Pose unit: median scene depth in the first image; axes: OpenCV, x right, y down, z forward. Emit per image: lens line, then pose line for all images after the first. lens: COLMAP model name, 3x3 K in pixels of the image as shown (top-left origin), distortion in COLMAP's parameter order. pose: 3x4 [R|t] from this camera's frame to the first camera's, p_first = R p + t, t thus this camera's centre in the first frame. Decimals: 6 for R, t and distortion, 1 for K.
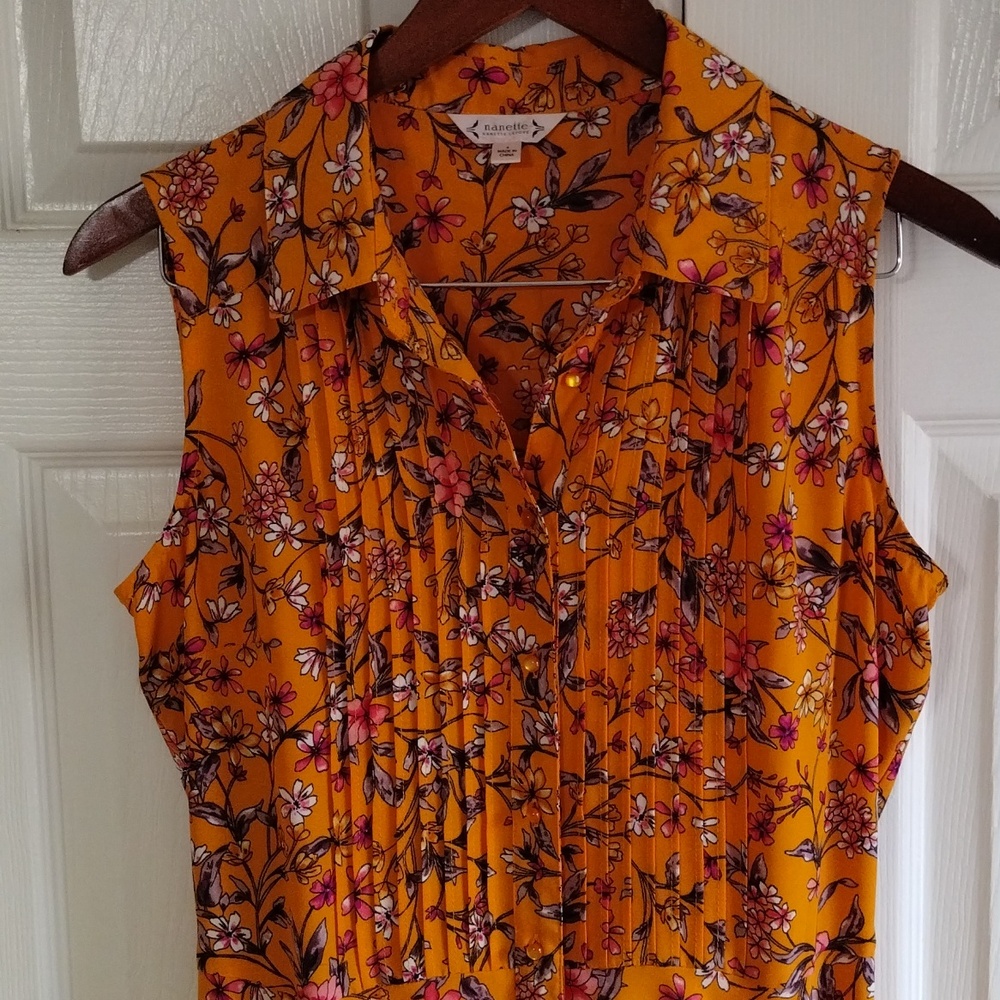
lens RADIAL K [[1613.3, 0, 495.4], [0, 1613.3, 499.0], [0, 0, 1]] dist [0.081288, 0.000000]
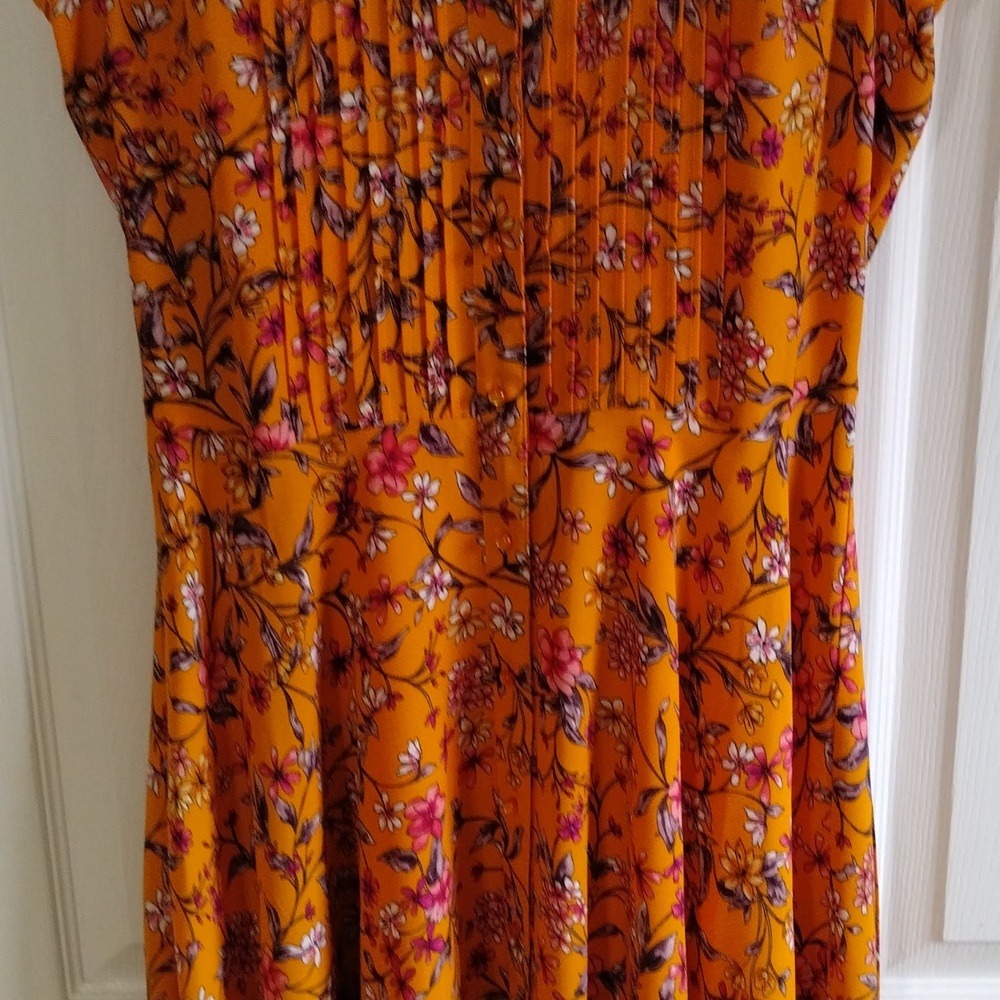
lens RADIAL K [[1613.3, 0, 496.1], [0, 1613.3, 494.9], [0, 0, 1]] dist [0.081288, 0.000000]
pose [[0.999860, 0.002056, -0.016603, 0.039909], [0.000932, 0.984034, 0.177978, 0.169081], [0.016704, -0.177968, 0.983894, 0.060988]]
